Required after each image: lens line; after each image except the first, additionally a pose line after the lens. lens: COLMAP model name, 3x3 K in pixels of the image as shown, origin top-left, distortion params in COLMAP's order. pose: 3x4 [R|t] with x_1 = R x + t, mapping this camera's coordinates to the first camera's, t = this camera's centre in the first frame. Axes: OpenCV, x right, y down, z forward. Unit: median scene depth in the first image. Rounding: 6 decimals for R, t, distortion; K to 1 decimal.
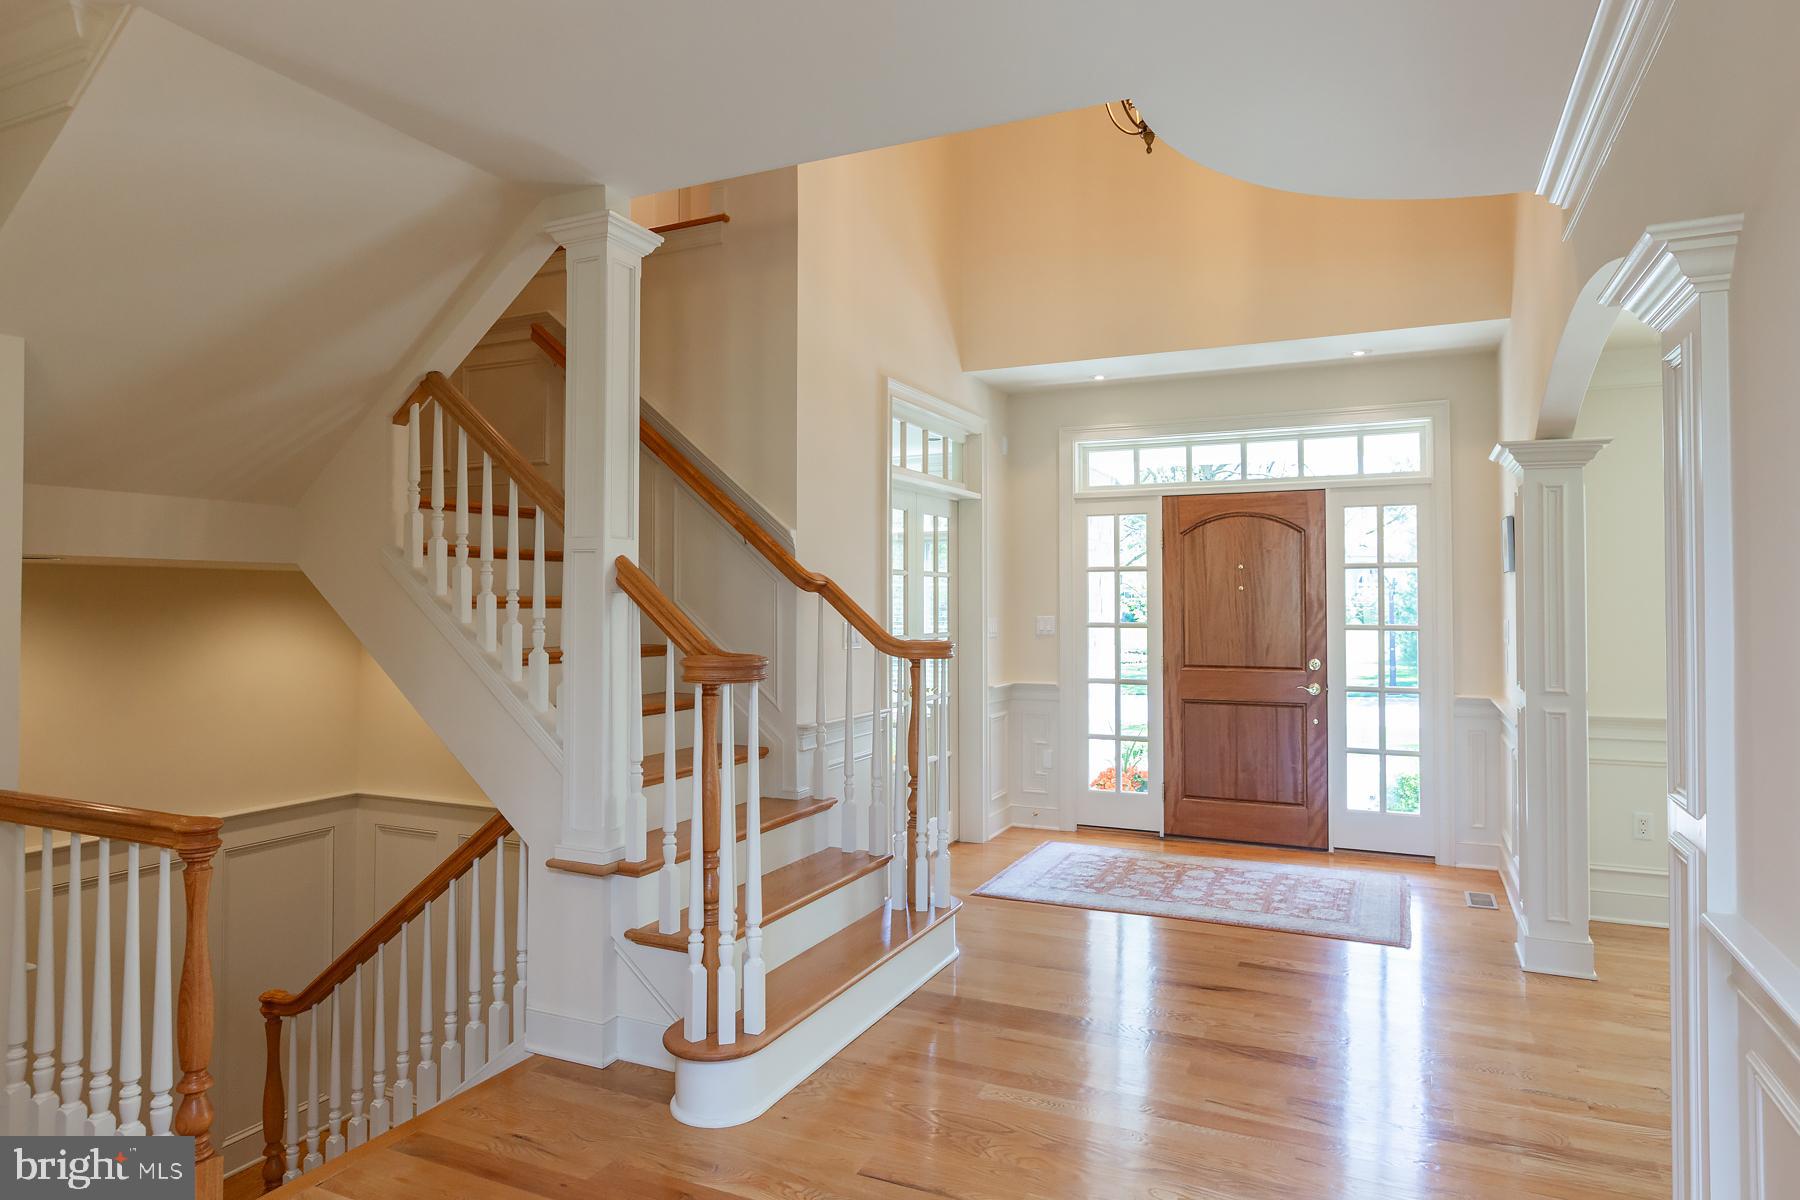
lens RADIAL K [[1079.0, 0, 896.9], [0, 1079.0, 590.1], [0, 0, 1]] dist [0.004461, 0.000753]
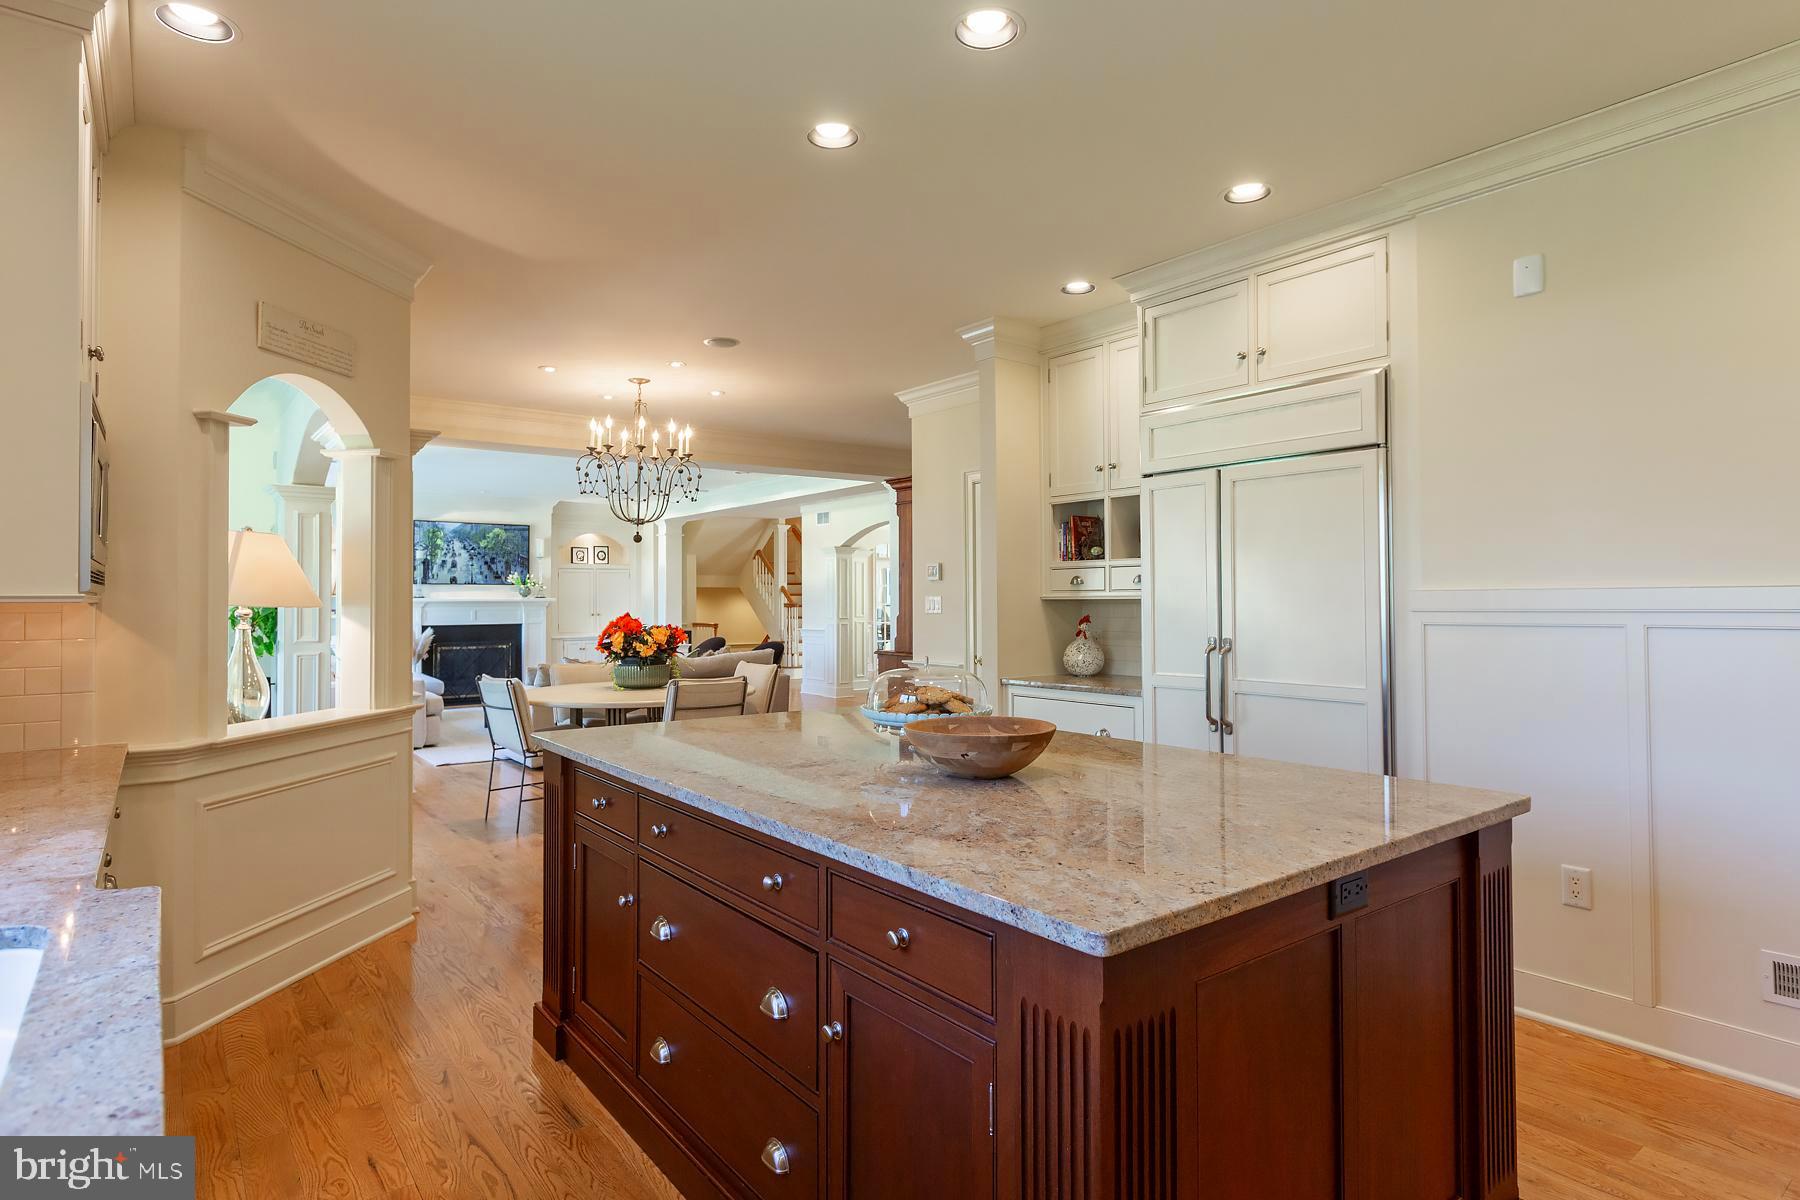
lens RADIAL K [[951.6, 0, 892.9], [0, 951.6, 588.4], [0, 0, 1]] dist [0.007402, 0.000245]
pose [[0.883224, -0.008017, -0.468883, 2.339662], [0.006196, 0.999966, -0.005427, 0.013358], [0.468911, 0.001888, 0.883243, -2.808677]]
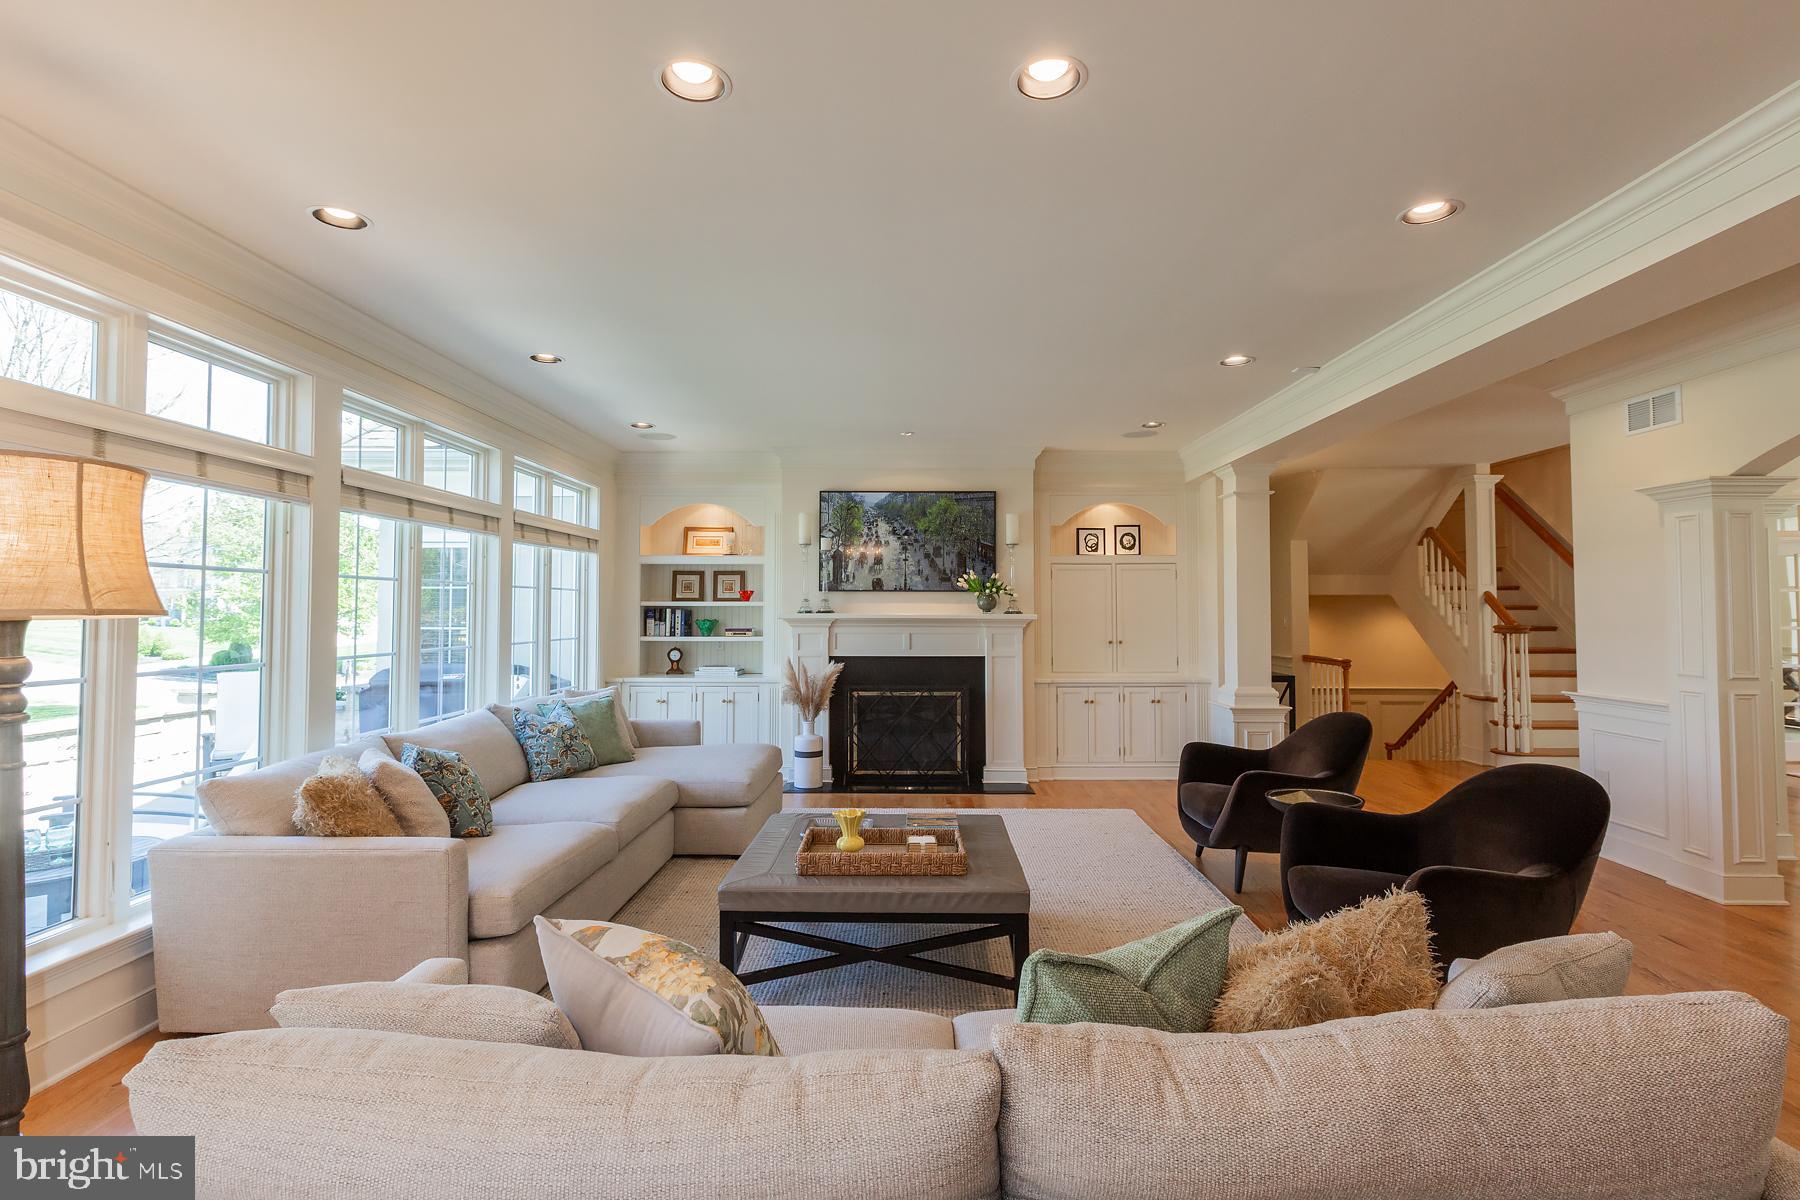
lens RADIAL K [[851.0, 0, 897.6], [0, 851.0, 579.5], [0, 0, 1]] dist [-0.004700, 0.002365]
pose [[0.399599, -0.030059, -0.916197, 1.103896], [0.003482, 0.999505, -0.031273, 0.004441], [0.916683, 0.009307, 0.399506, -1.241871]]
